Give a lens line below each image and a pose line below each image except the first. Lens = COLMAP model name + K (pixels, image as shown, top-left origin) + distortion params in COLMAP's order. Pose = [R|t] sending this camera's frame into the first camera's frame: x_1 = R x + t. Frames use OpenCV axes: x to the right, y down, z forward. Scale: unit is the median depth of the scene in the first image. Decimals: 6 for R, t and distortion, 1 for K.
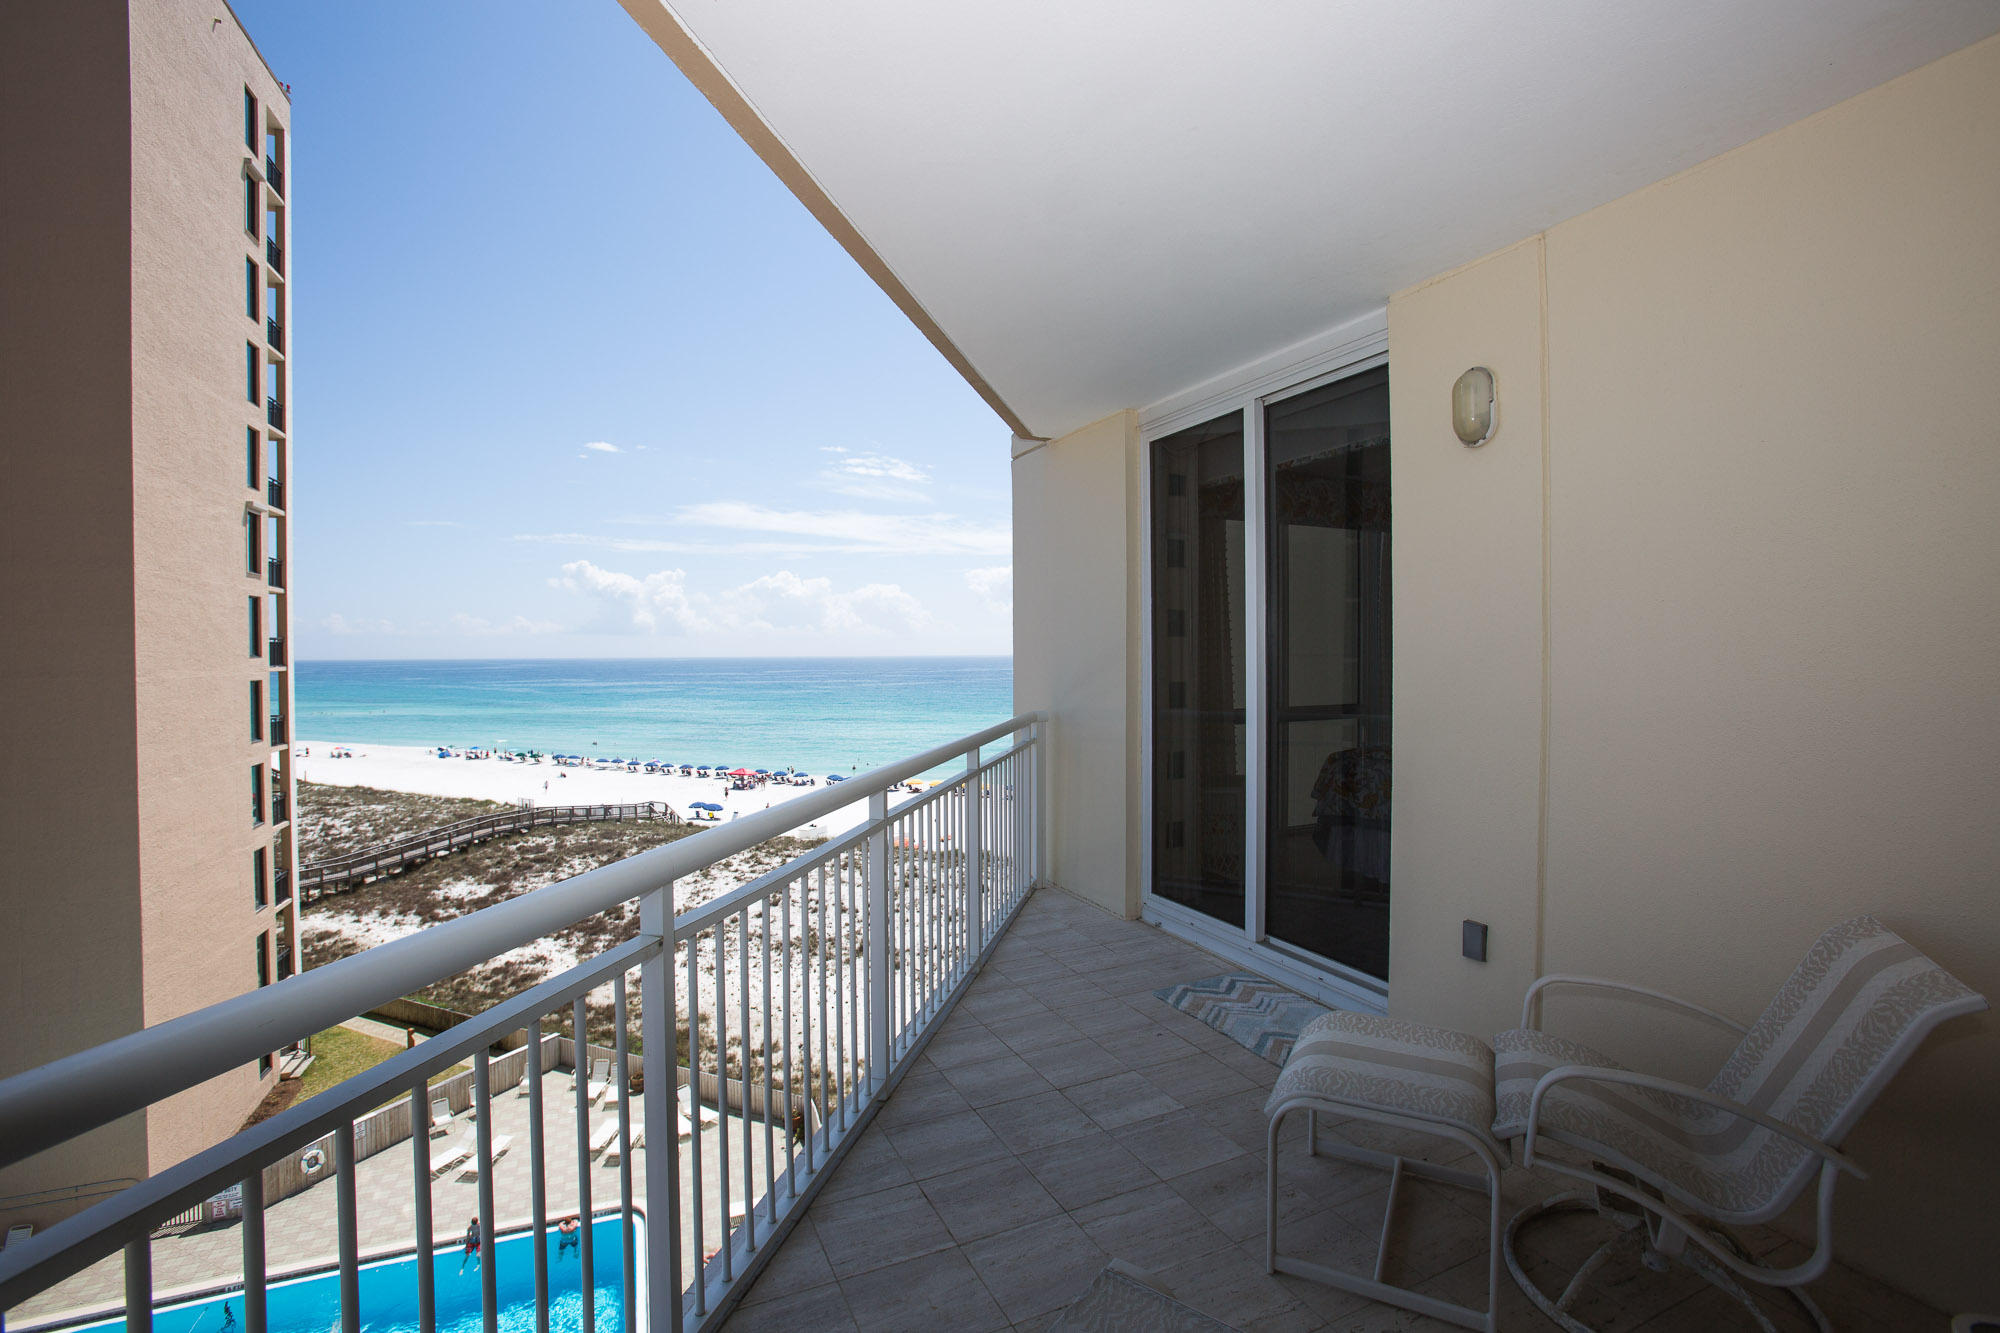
lens RADIAL K [[943.3, 0, 993.3], [0, 943.3, 666.0], [0, 0, 1]] dist [-0.065820, 0.028781]
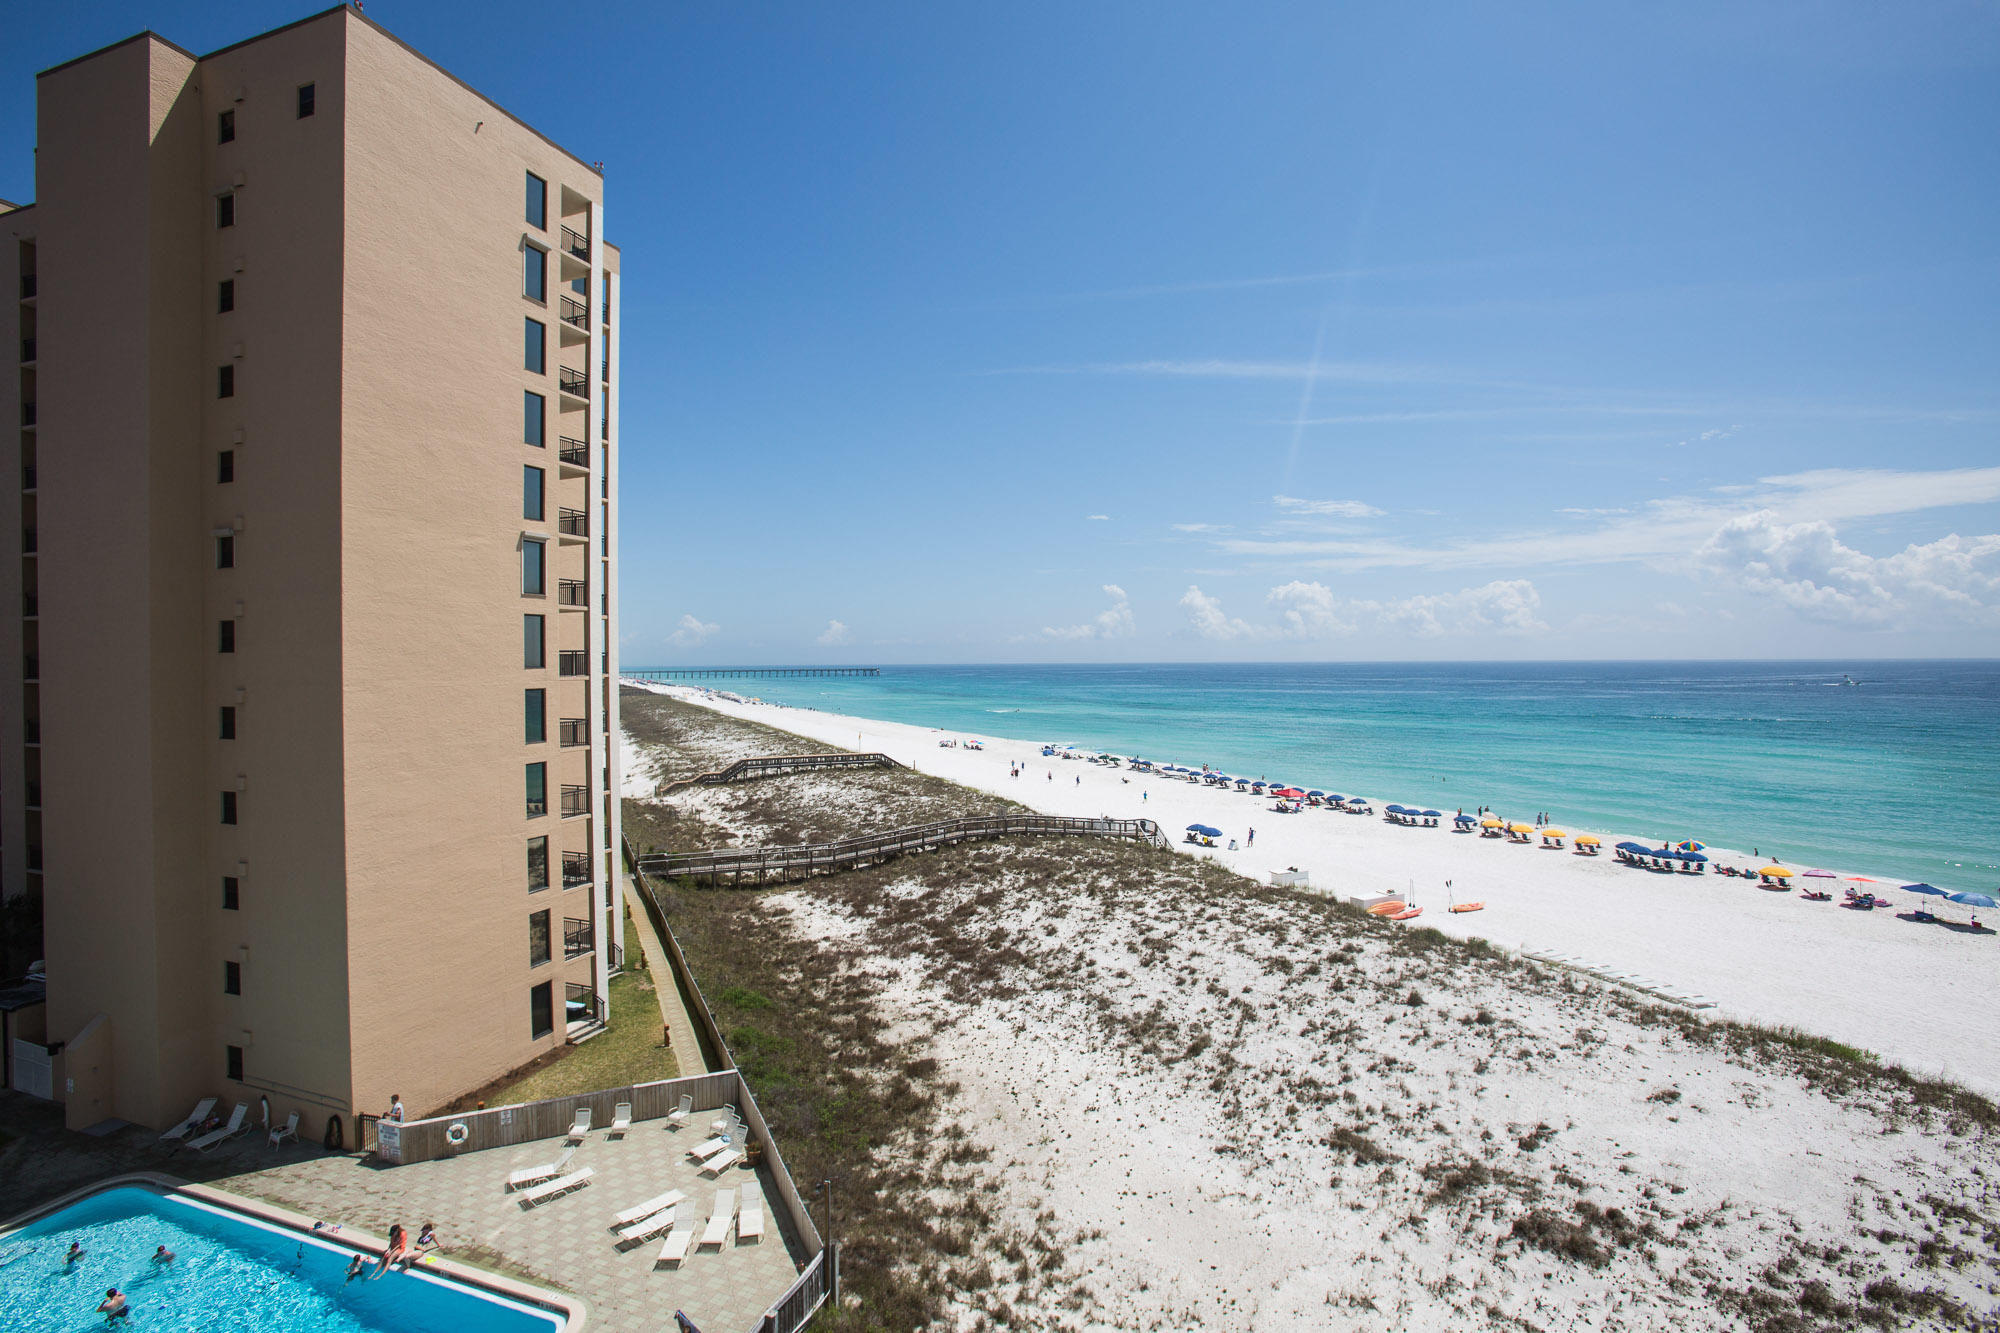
lens RADIAL K [[939.4, 0, 1008.8], [0, 939.4, 669.5], [0, 0, 1]] dist [-0.066368, 0.000049]
pose [[0.756447, 0.005830, -0.654029, 0.217891], [-0.006485, 0.999978, 0.001413, -0.007880], [0.654022, 0.003172, 0.756468, 0.298059]]
